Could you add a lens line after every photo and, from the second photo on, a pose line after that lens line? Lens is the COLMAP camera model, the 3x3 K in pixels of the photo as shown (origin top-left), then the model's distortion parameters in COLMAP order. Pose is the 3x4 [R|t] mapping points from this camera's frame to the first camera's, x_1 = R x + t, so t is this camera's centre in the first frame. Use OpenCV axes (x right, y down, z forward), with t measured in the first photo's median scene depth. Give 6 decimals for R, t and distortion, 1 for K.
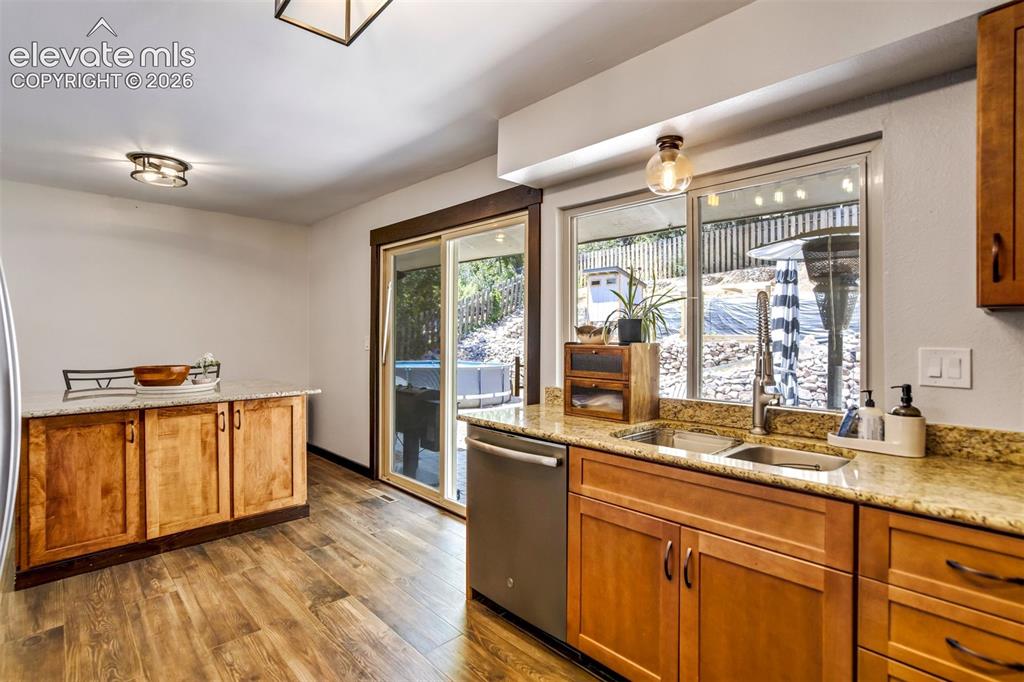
lens RADIAL K [[482.3, 0, 513.8], [0, 482.3, 335.3], [0, 0, 1]] dist [-0.024431, 0.008849]
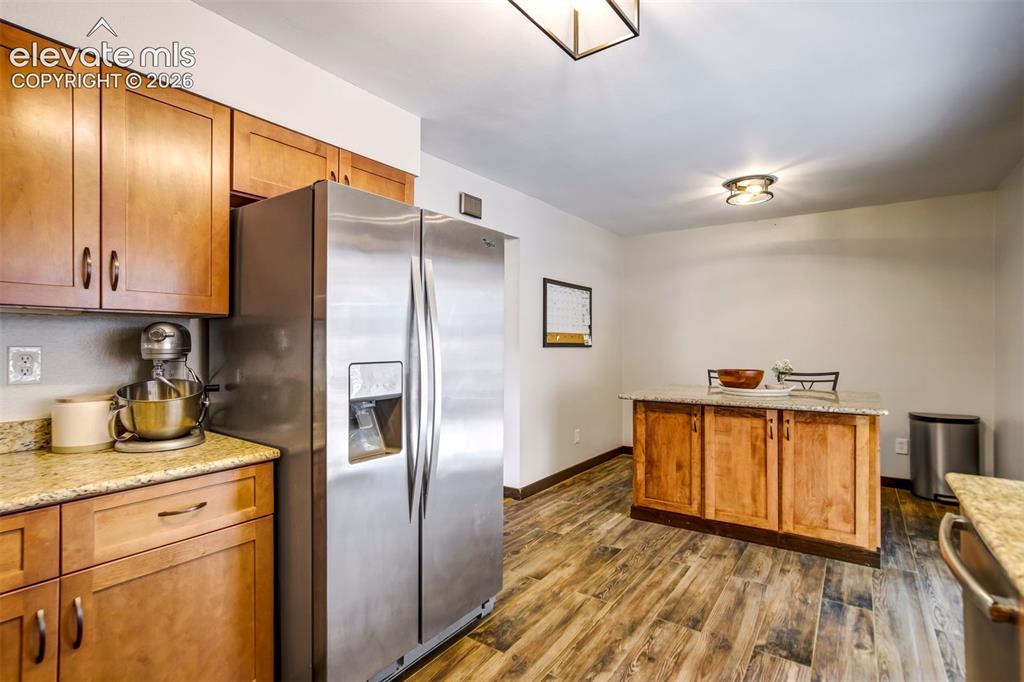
lens RADIAL K [[494.1, 0, 516.7], [0, 494.1, 345.4], [0, 0, 1]] dist [-0.000668, 0.001601]
pose [[0.202184, 0.002448, -0.979344, 0.304181], [0.005373, 0.999979, 0.003609, 0.001304], [0.979333, -0.005992, 0.202167, 0.295535]]
